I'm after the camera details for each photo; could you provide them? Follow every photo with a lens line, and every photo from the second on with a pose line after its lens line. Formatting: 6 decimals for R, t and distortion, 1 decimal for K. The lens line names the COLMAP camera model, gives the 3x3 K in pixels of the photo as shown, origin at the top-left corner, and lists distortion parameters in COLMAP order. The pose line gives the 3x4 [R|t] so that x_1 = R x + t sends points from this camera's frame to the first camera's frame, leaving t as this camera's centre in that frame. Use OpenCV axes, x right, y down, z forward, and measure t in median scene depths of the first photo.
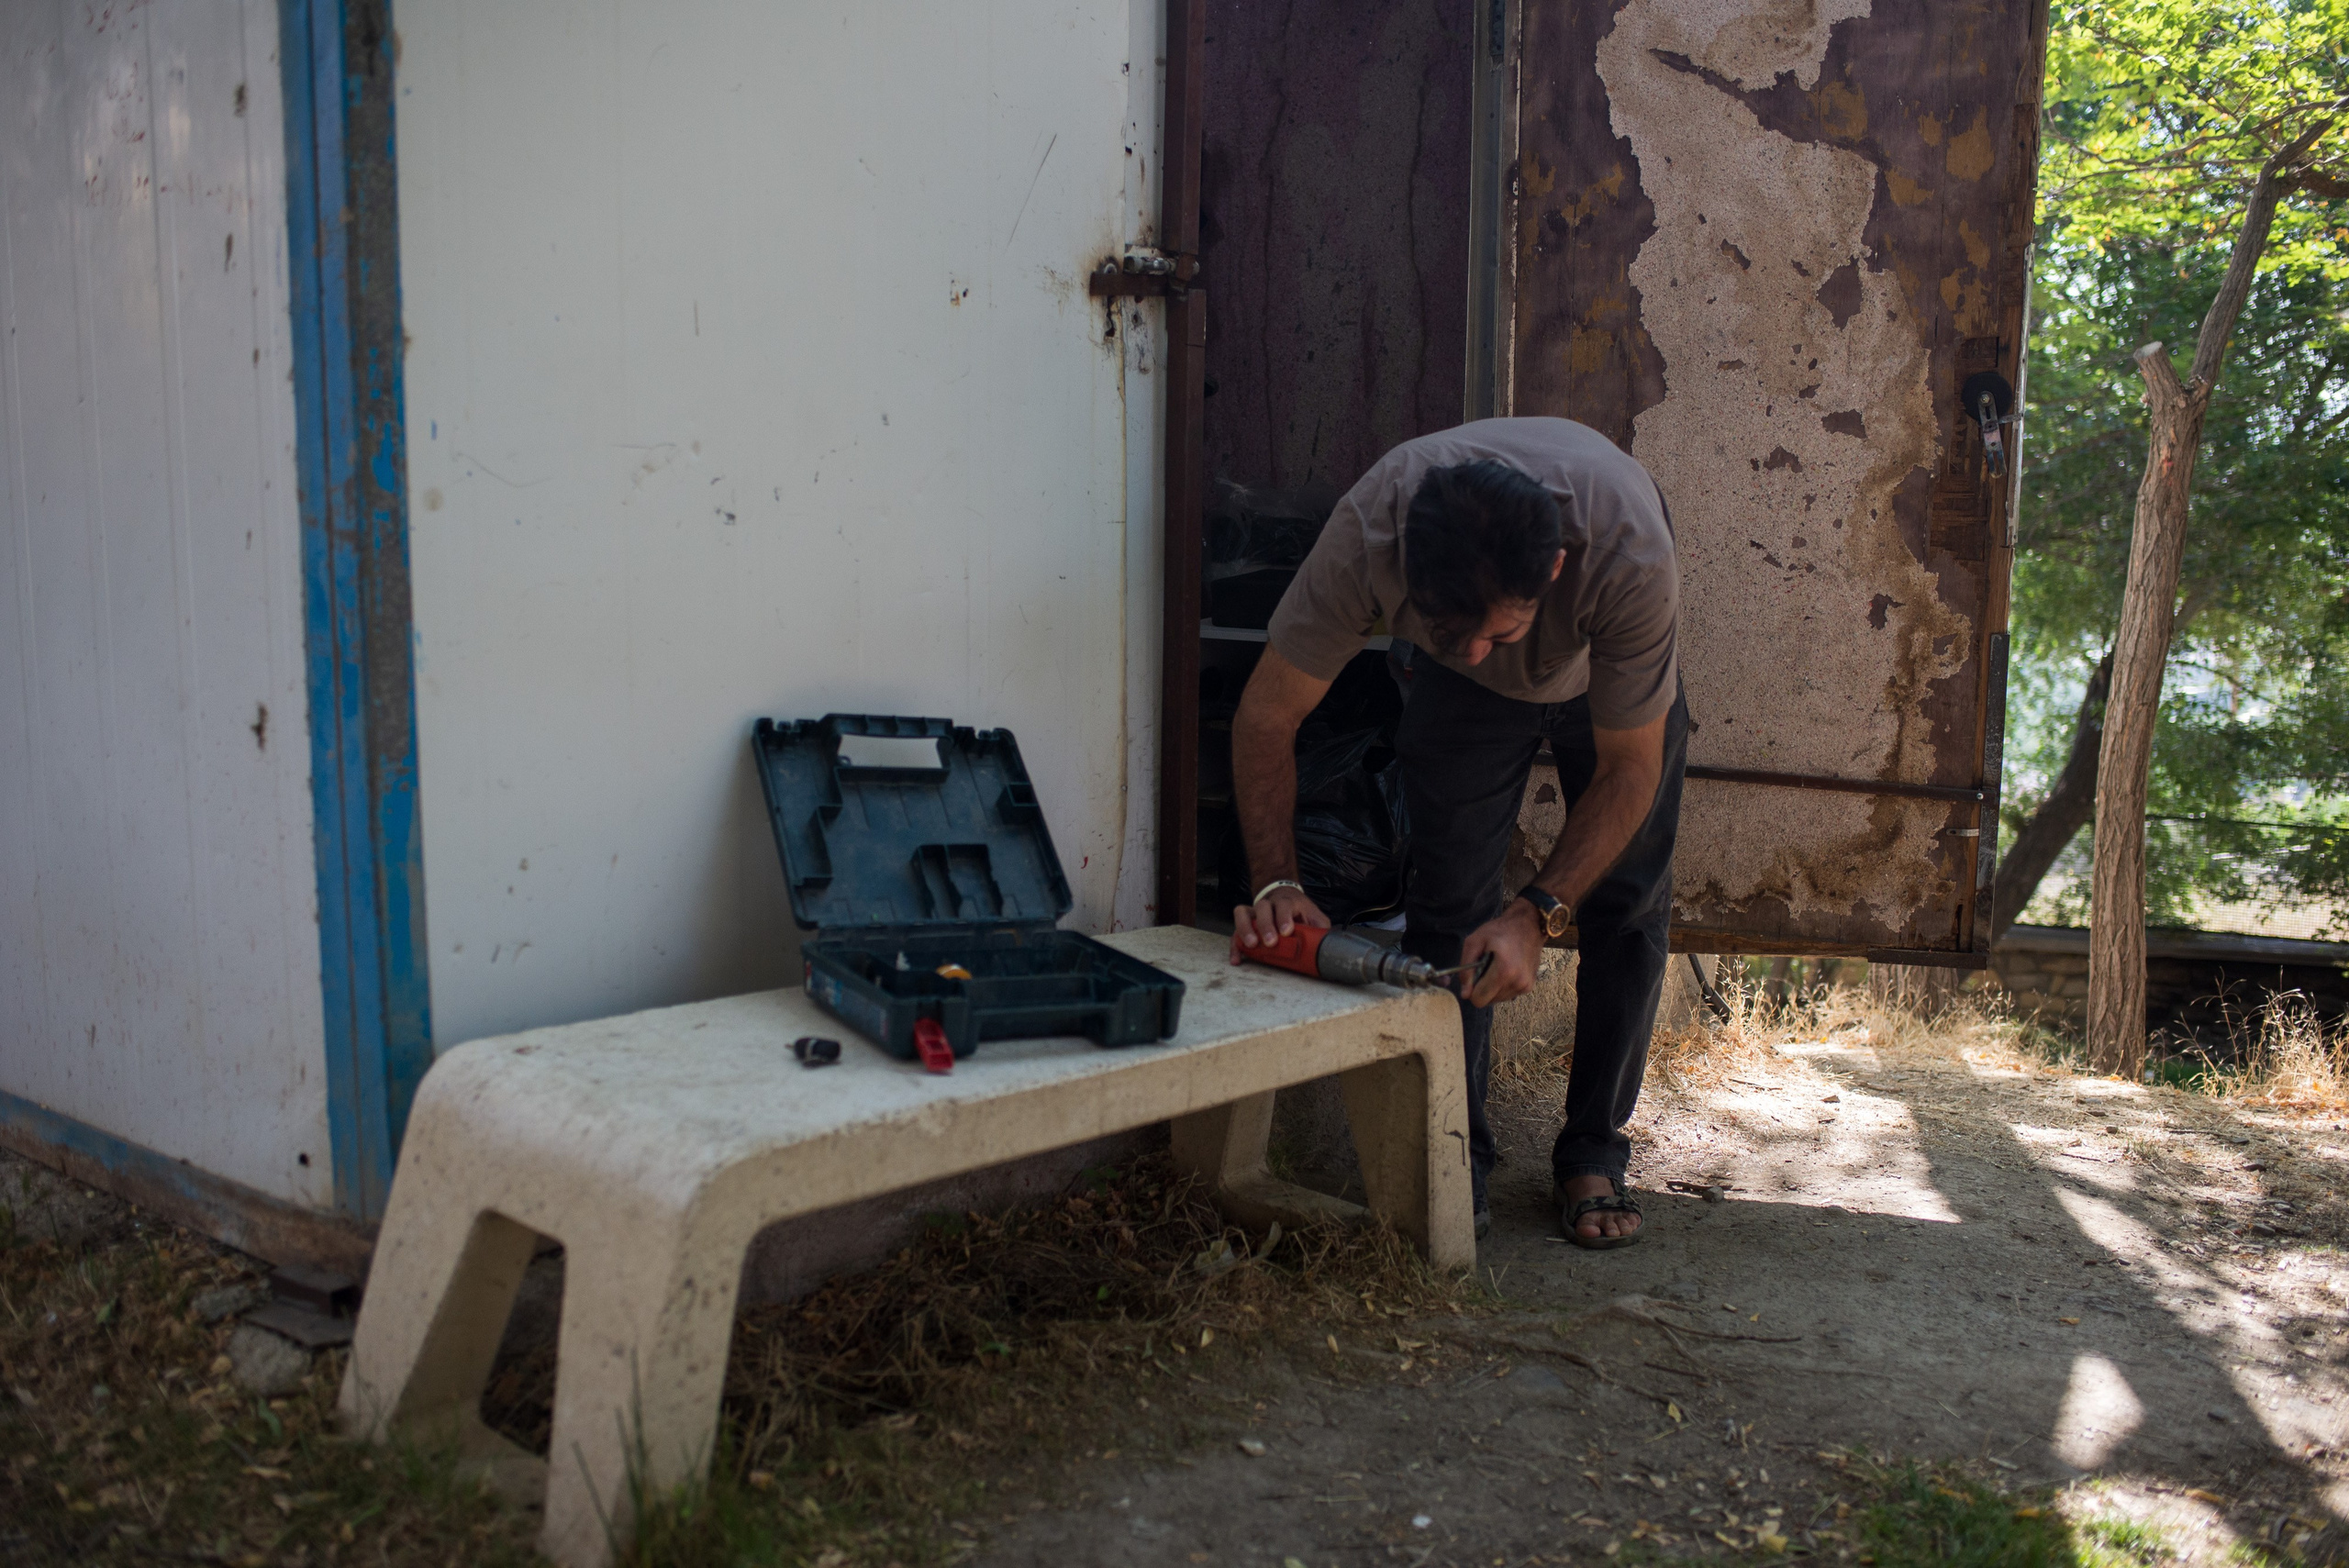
lens RADIAL K [[2251.3, 0, 1173.5], [0, 2251.3, 773.5], [0, 0, 1]] dist [-0.071924, 0.000000]
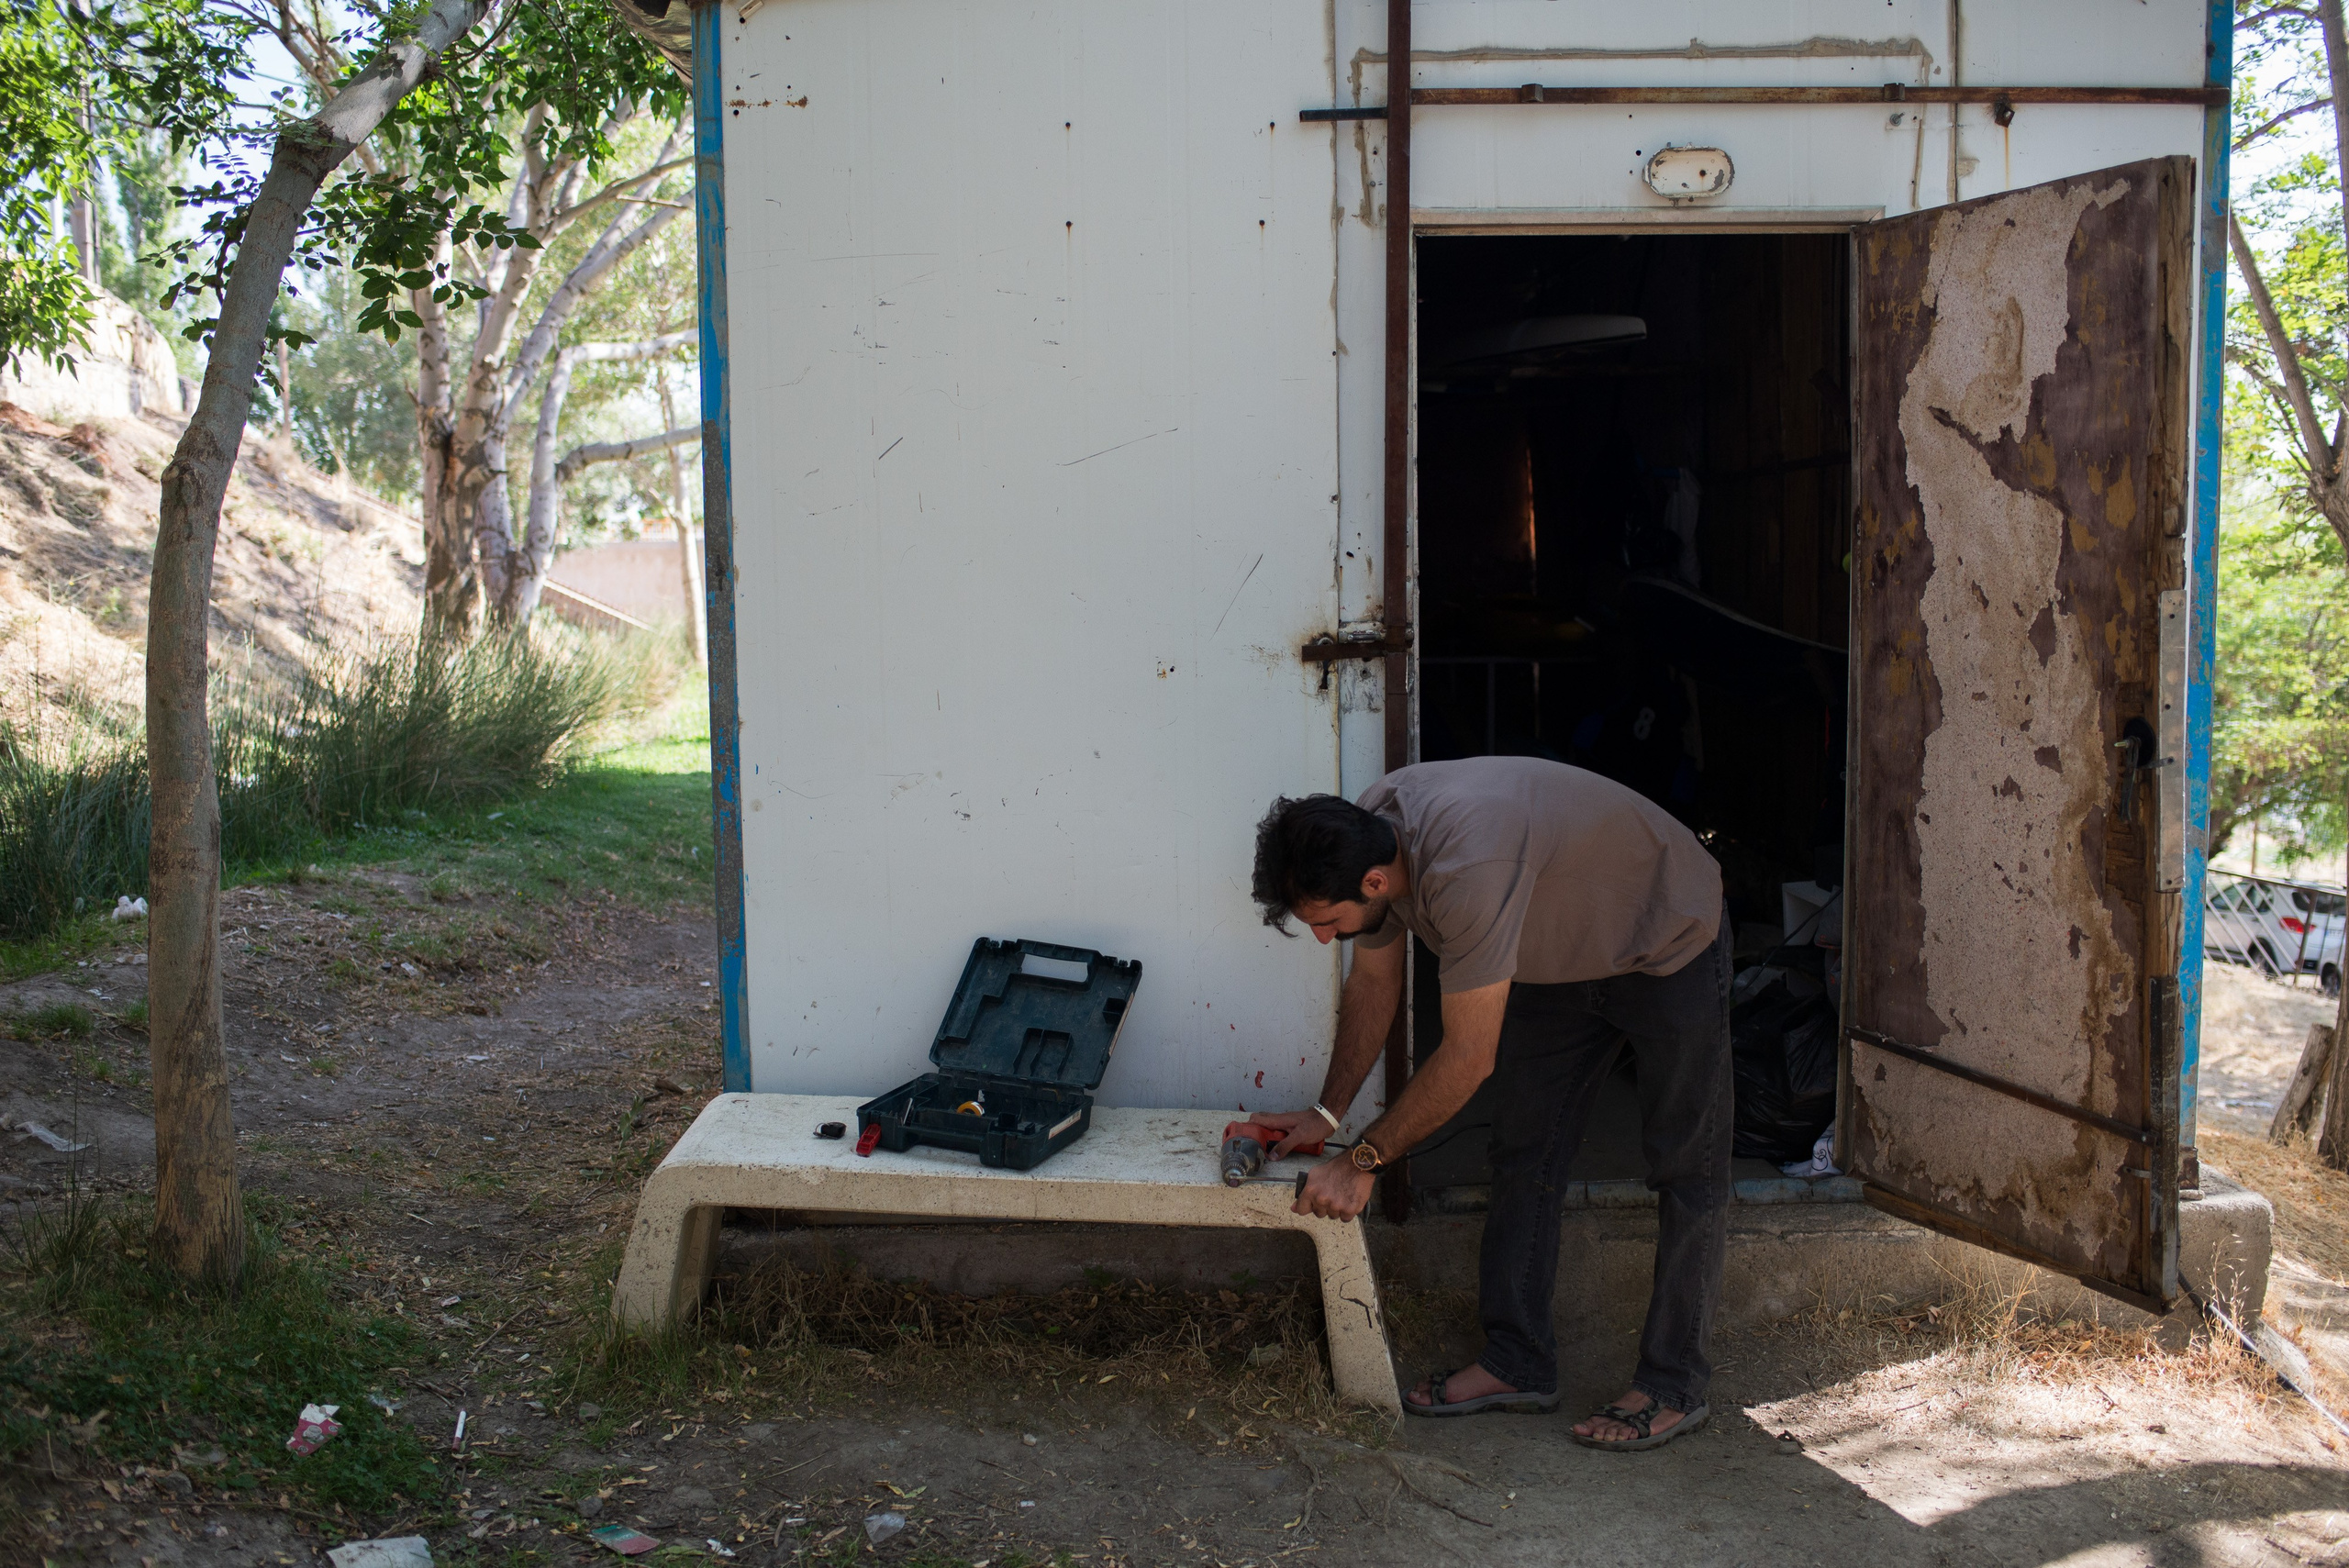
lens RADIAL K [[2251.3, 0, 1169.3], [0, 2251.3, 785.5], [0, 0, 1]] dist [-0.071924, 0.000000]
pose [[0.640830, 0.059523, -0.765372, 0.835108], [-0.092991, 0.995667, -0.000426, -0.106175], [0.762030, 0.071446, 0.643588, 0.024682]]
